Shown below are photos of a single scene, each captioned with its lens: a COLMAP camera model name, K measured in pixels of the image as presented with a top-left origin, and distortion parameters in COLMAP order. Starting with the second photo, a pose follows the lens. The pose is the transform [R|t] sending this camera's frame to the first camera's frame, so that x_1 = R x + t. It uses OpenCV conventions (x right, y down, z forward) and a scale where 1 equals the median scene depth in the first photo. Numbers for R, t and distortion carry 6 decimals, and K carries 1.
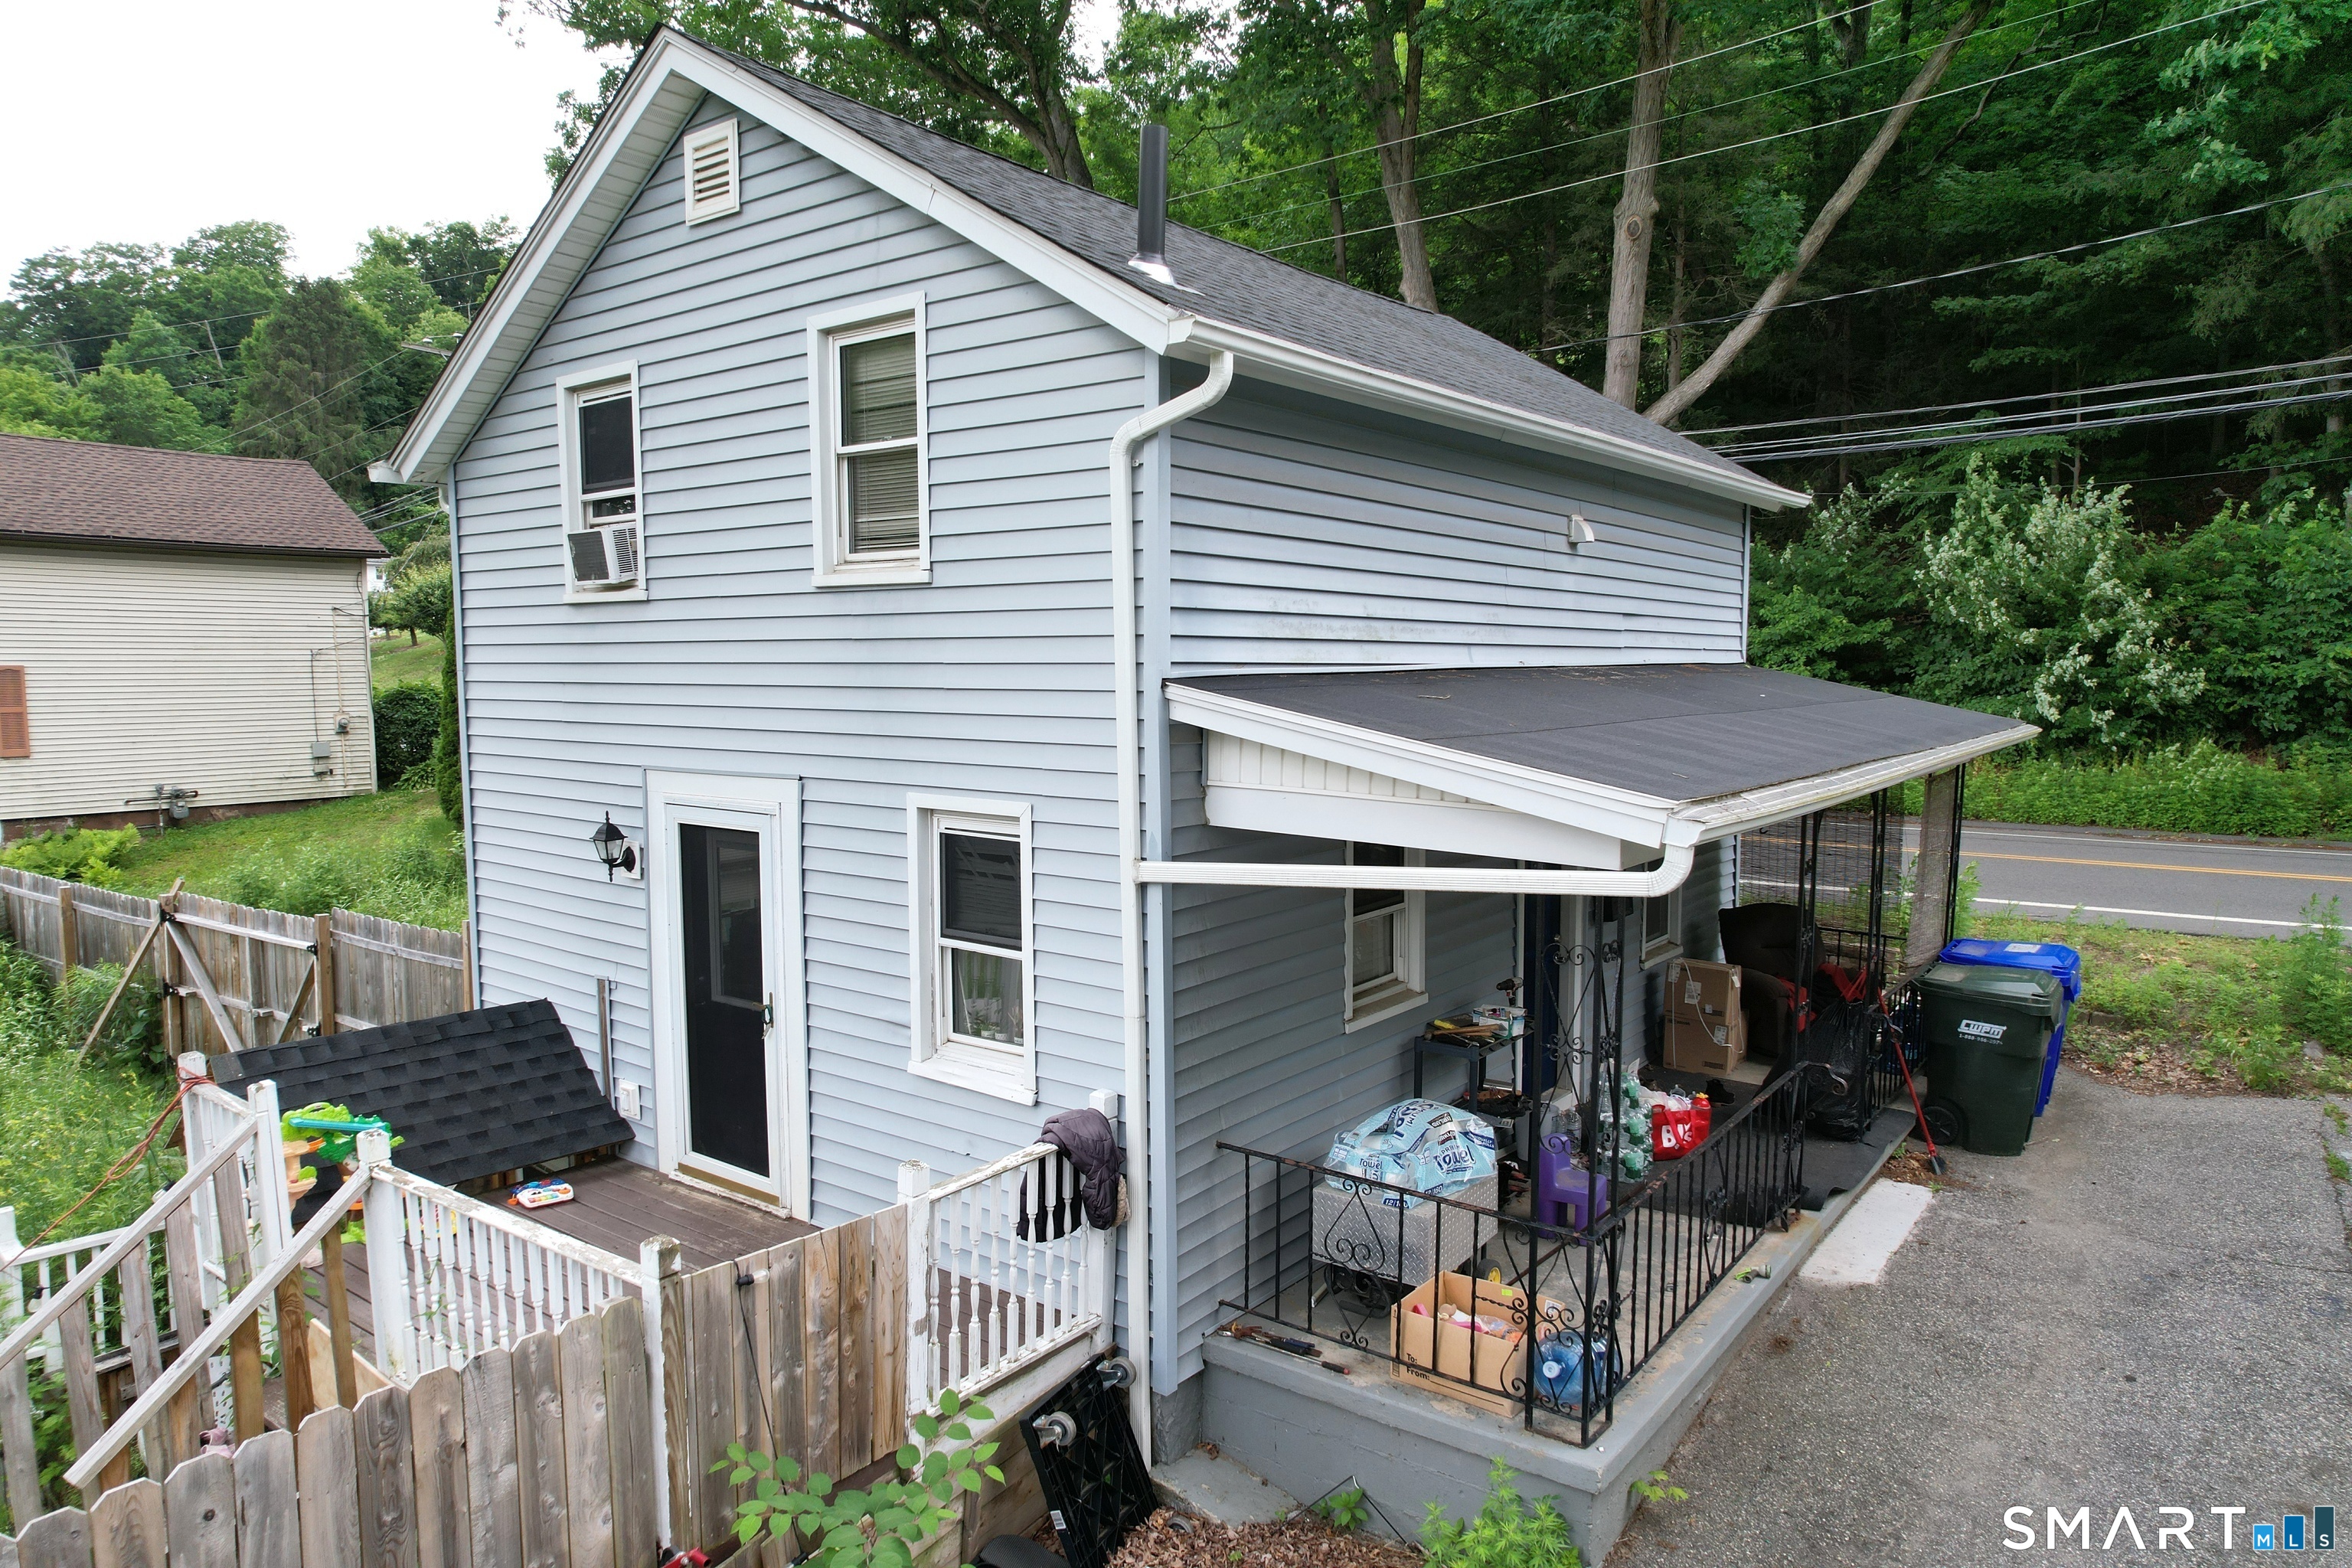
lens RADIAL K [[1492.7, 0, 1176.0], [0, 1492.7, 784.0], [0, 0, 1]] dist [-0.089072, 0.084563]
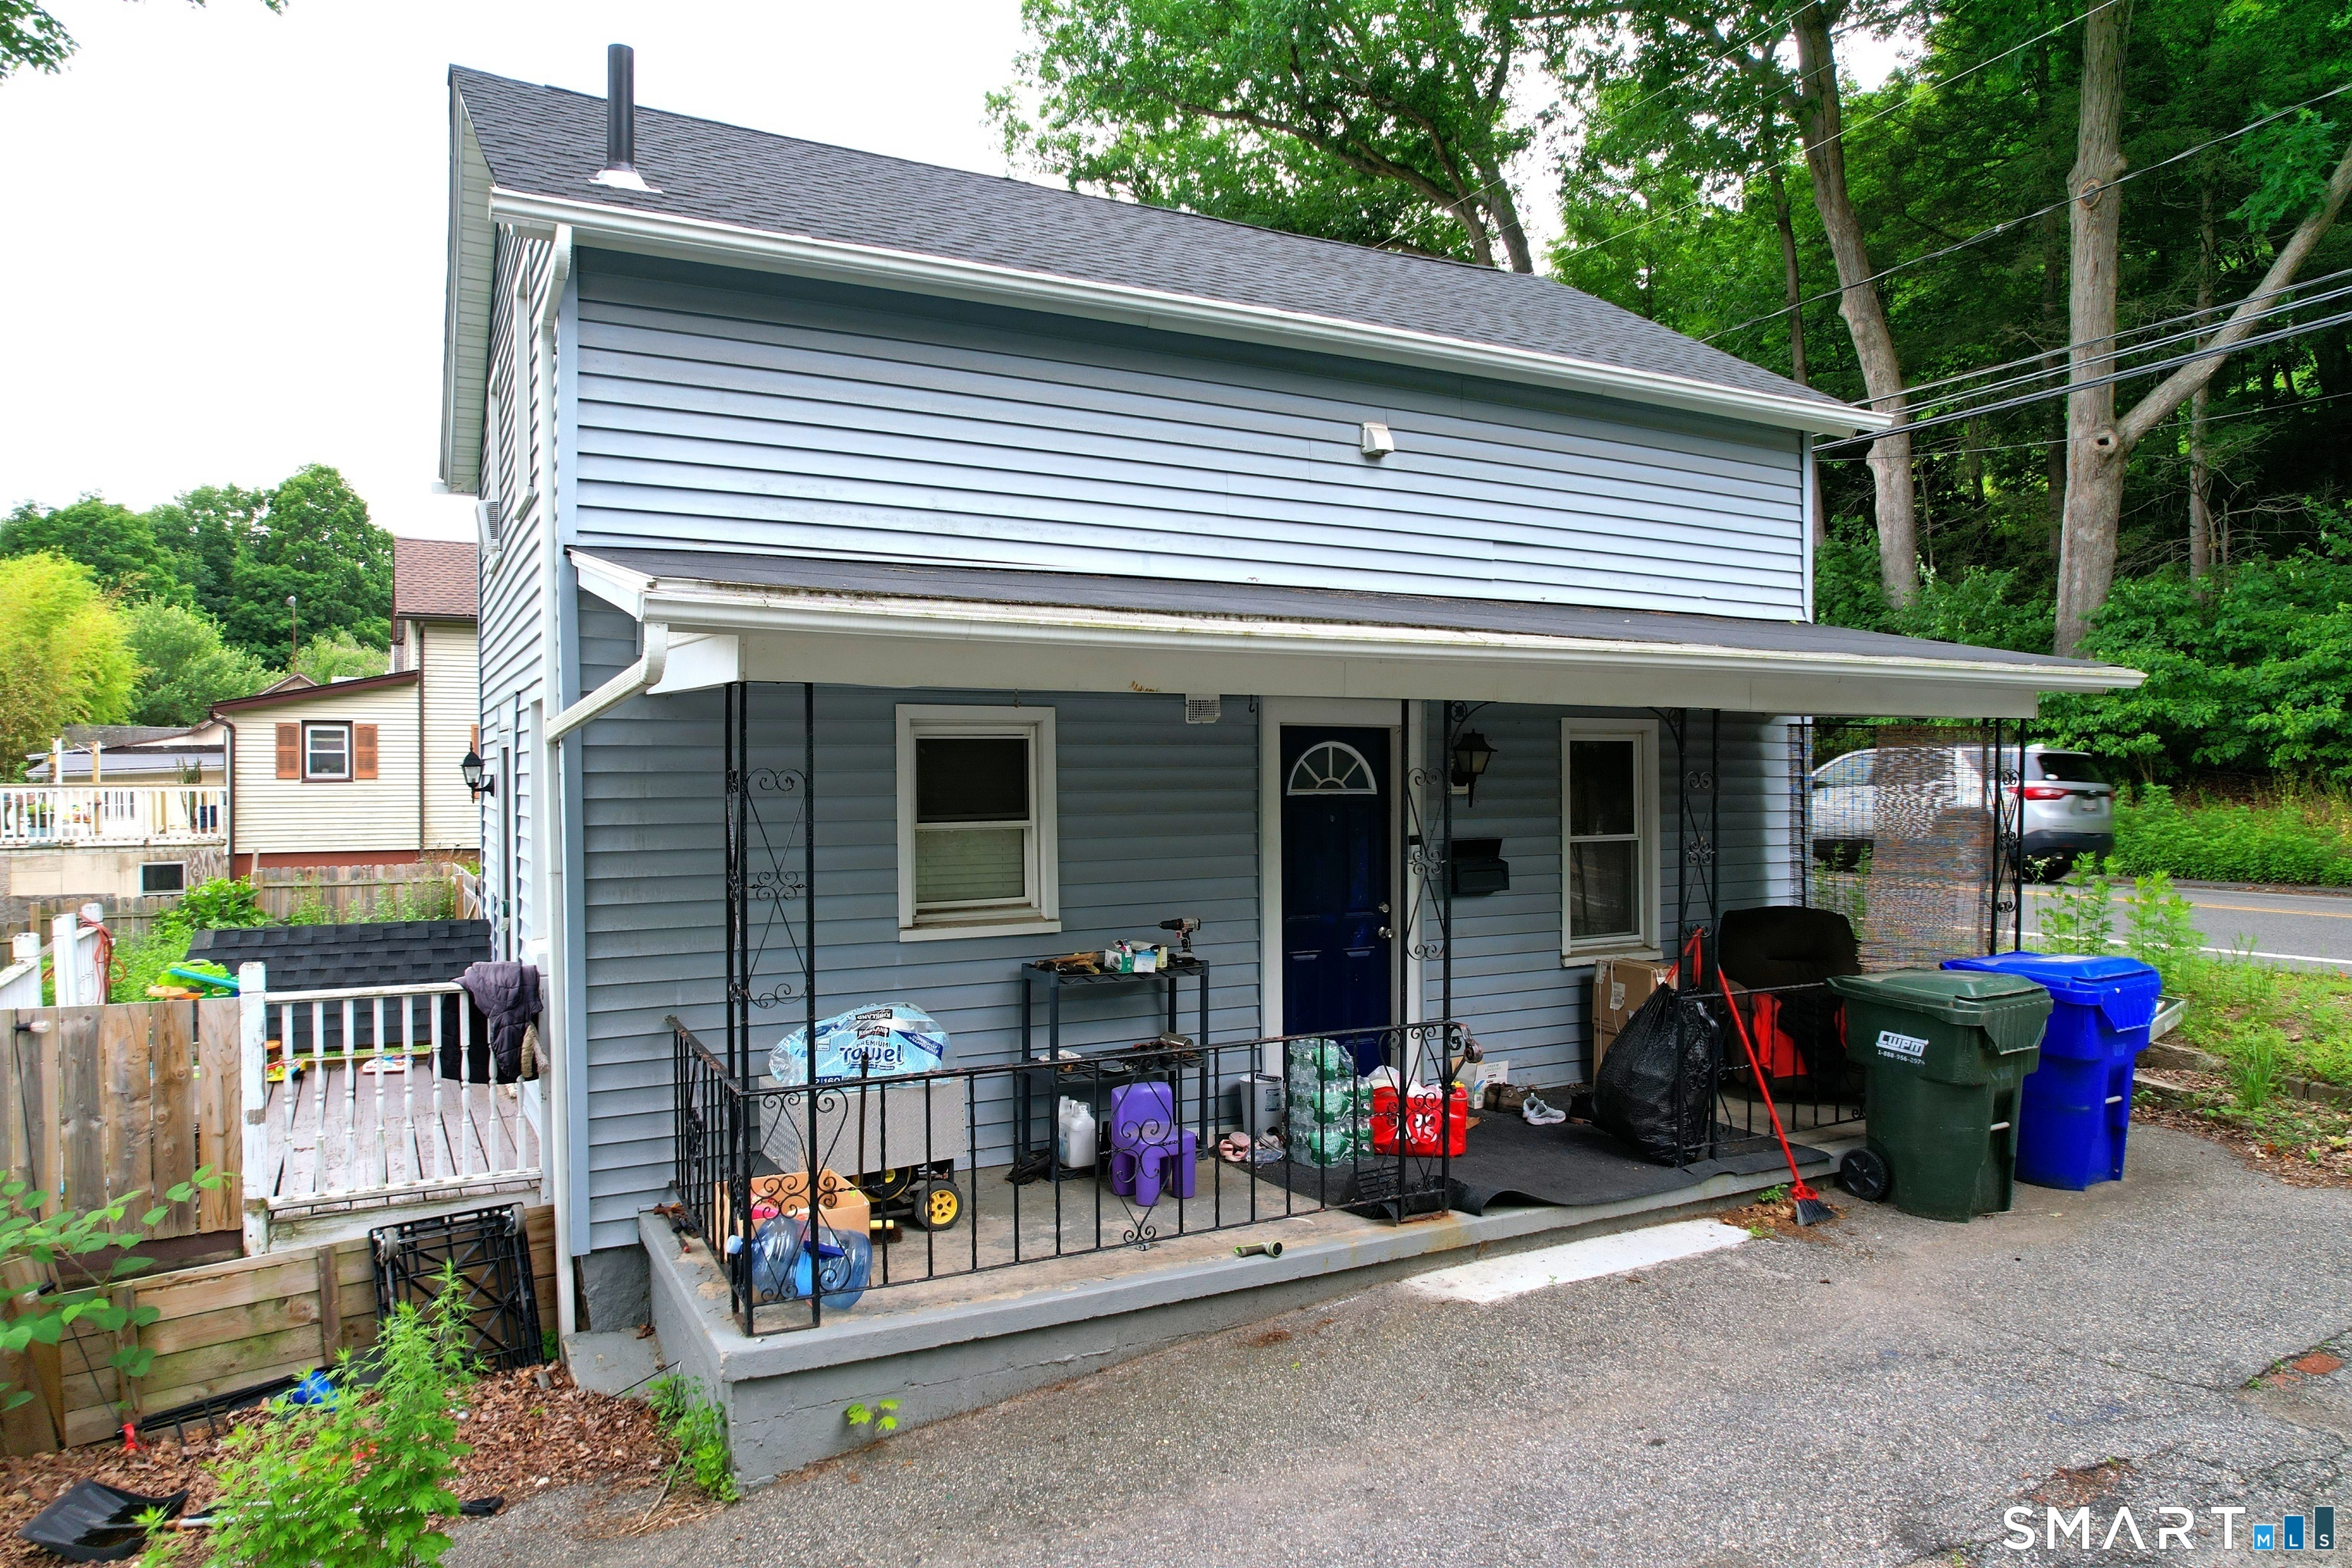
lens RADIAL K [[1492.7, 0, 1176.0], [0, 1492.7, 784.0], [0, 0, 1]] dist [-0.089072, 0.084563]
pose [[0.913067, 0.001637, -0.407807, 0.592675], [-0.032863, 0.997035, -0.069576, 0.113838], [0.406484, 0.076929, 0.910413, 0.175999]]
